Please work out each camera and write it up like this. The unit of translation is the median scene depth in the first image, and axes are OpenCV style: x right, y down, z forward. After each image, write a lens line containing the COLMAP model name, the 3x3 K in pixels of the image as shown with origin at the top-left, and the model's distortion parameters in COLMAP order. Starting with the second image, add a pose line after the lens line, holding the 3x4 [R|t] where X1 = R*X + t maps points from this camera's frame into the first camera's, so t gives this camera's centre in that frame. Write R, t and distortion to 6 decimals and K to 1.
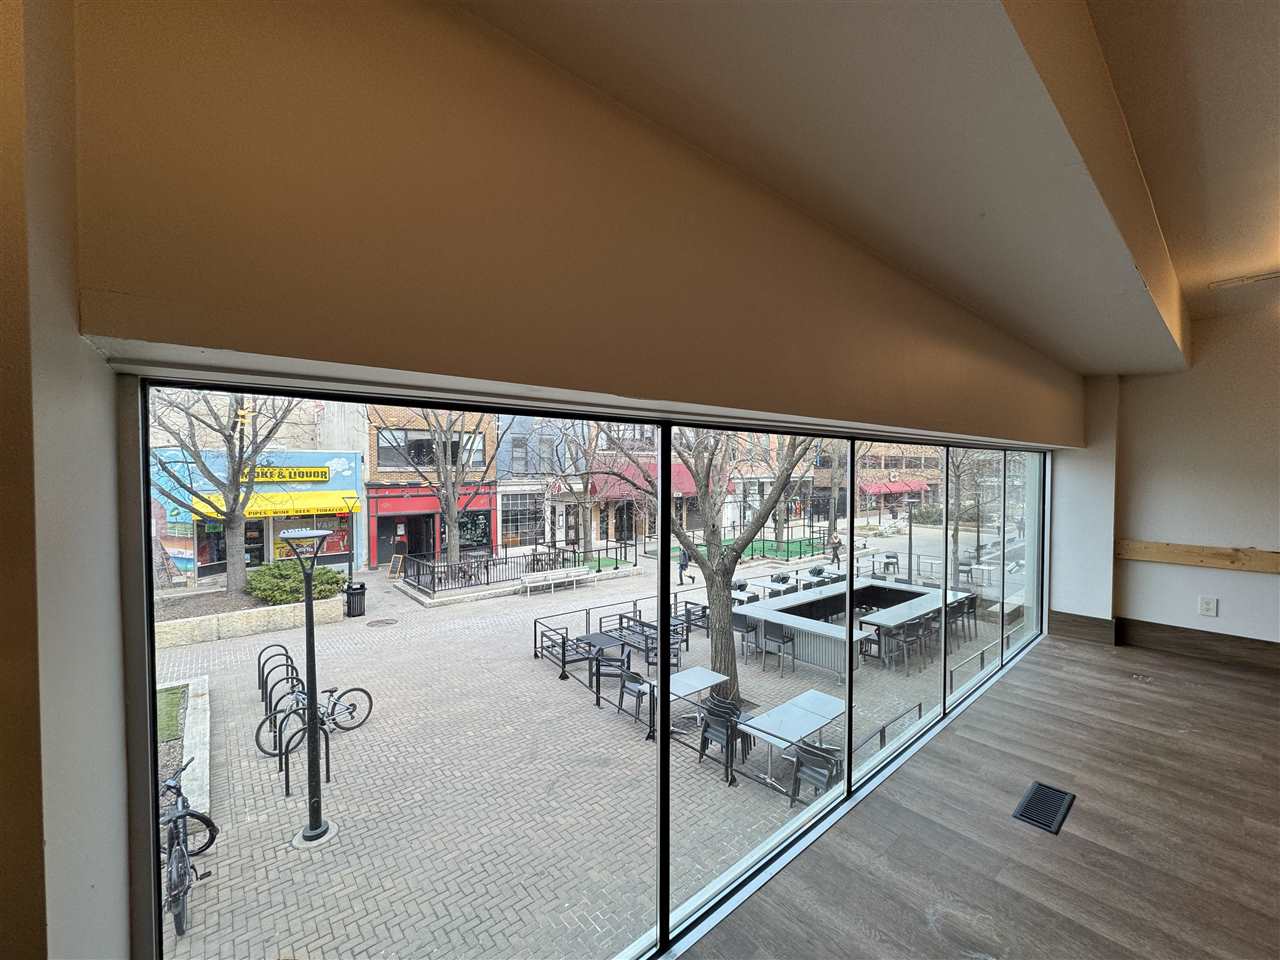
lens RADIAL K [[512.6, 0, 640.1], [0, 512.6, 482.5], [0, 0, 1]] dist [-0.005028, 0.000032]
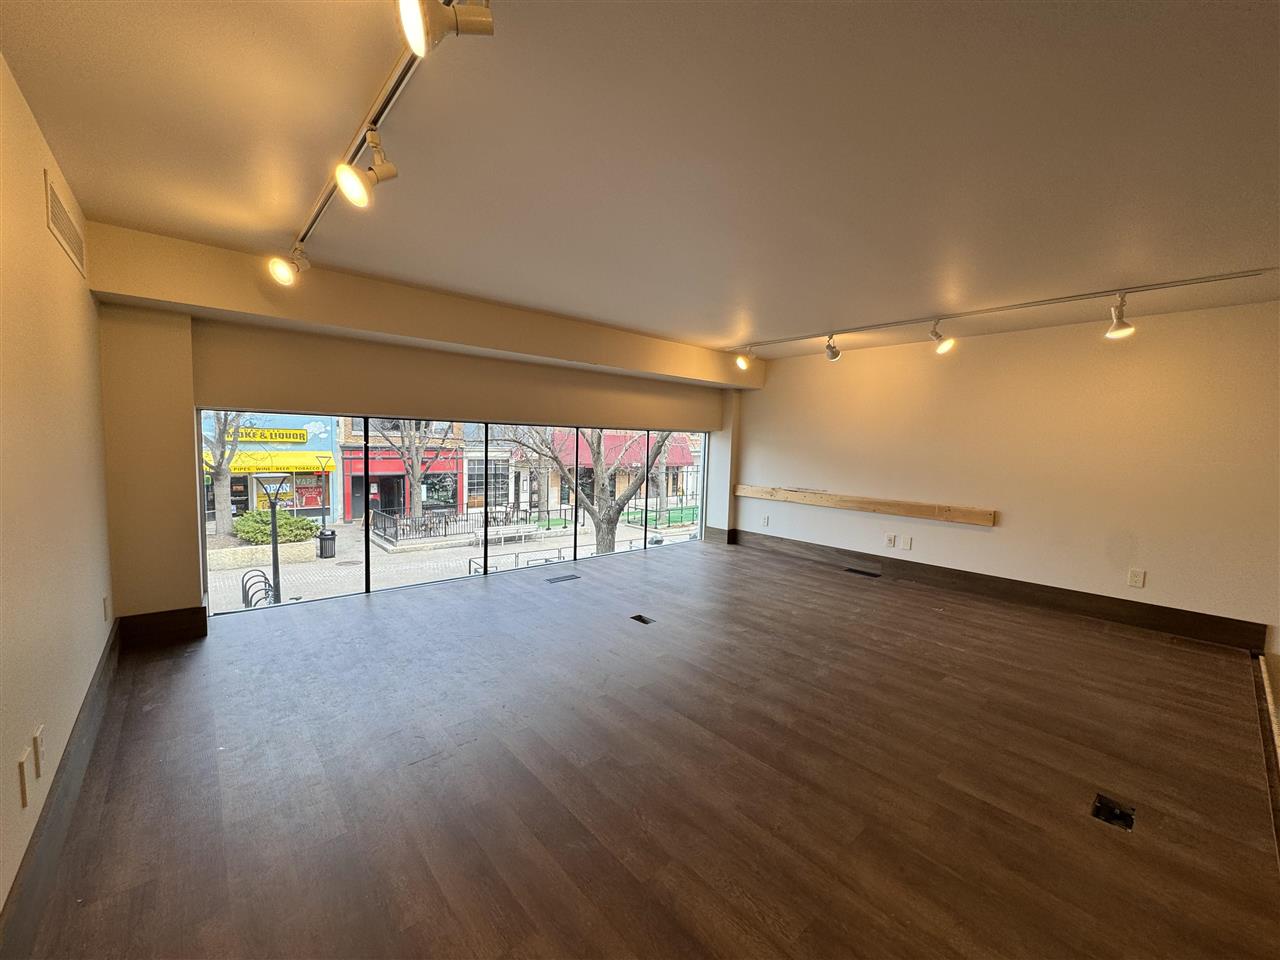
lens RADIAL K [[512.6, 0, 640.9], [0, 512.6, 482.5], [0, 0, 1]] dist [-0.005028, 0.000032]
pose [[0.999486, 0.026993, 0.017287, 0.114431], [-0.027899, 0.998124, 0.054497, 0.003848], [-0.015784, -0.054951, 0.998364, -0.143717]]
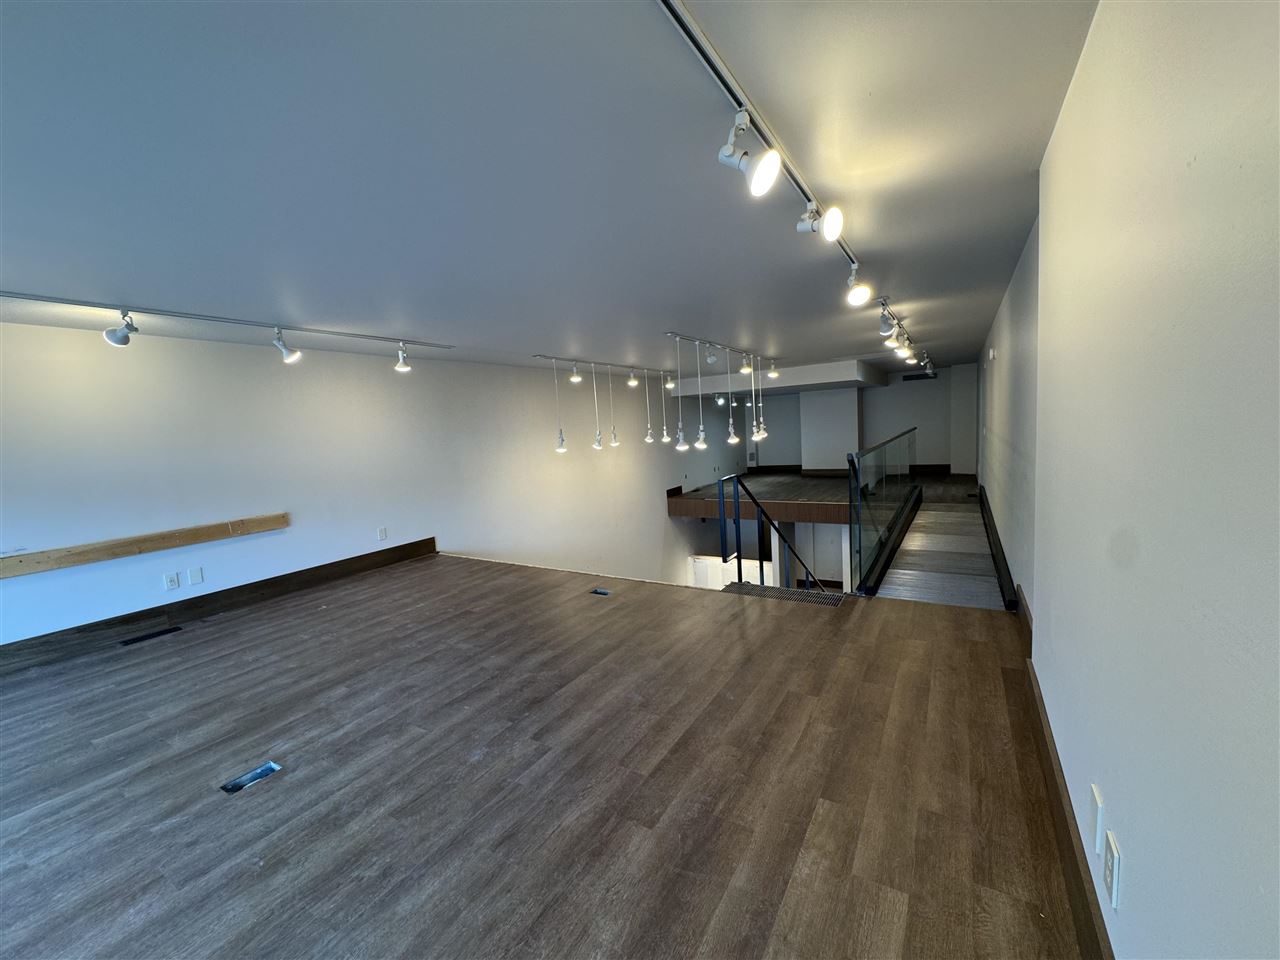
lens RADIAL K [[512.6, 0, 630.6], [0, 512.6, 481.8], [0, 0, 1]] dist [-0.005028, 0.000032]
pose [[-0.304272, -0.076241, 0.949529, -0.147368], [0.086805, 0.990426, 0.107341, -0.009575], [-0.948622, 0.115085, -0.294741, 0.157159]]
